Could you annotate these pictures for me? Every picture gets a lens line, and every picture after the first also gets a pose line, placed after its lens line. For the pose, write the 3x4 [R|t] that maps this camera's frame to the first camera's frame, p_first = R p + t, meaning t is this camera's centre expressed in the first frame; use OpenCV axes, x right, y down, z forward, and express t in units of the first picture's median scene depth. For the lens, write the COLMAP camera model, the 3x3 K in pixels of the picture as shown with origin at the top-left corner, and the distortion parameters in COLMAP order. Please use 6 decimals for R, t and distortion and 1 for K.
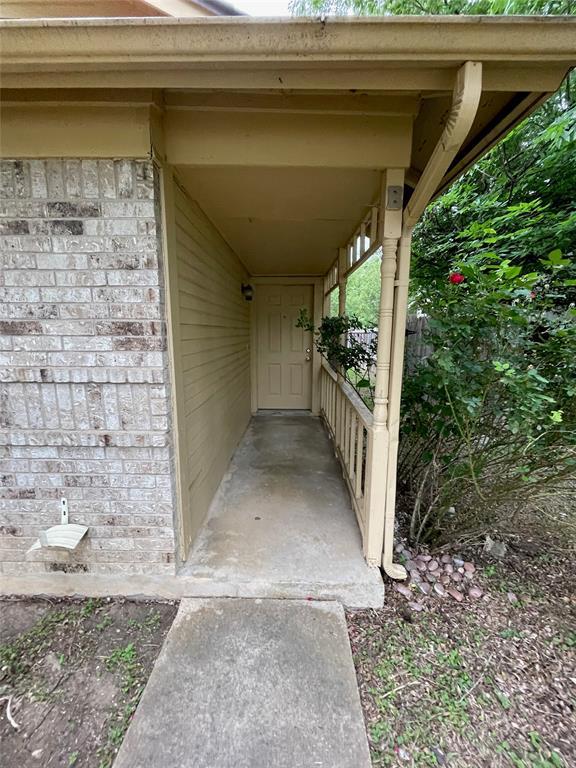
lens RADIAL K [[311.0, 0, 288.2], [0, 311.0, 385.1], [0, 0, 1]] dist [0.001607, 0.000921]
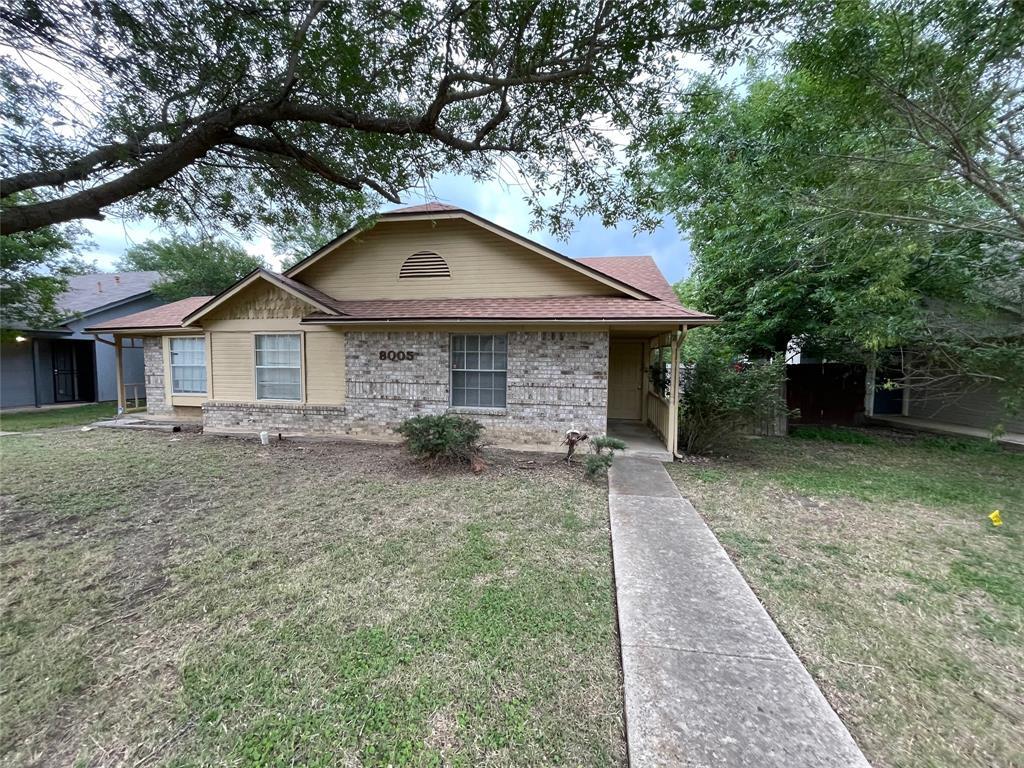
lens RADIAL K [[414.6, 0, 509.5], [0, 414.6, 384.4], [0, 0, 1]] dist [0.001607, 0.000921]
pose [[0.980099, 0.017797, -0.197712, -0.551302], [-0.040070, 0.993208, -0.109233, 0.516968], [0.194425, 0.114982, 0.974155, -3.882504]]
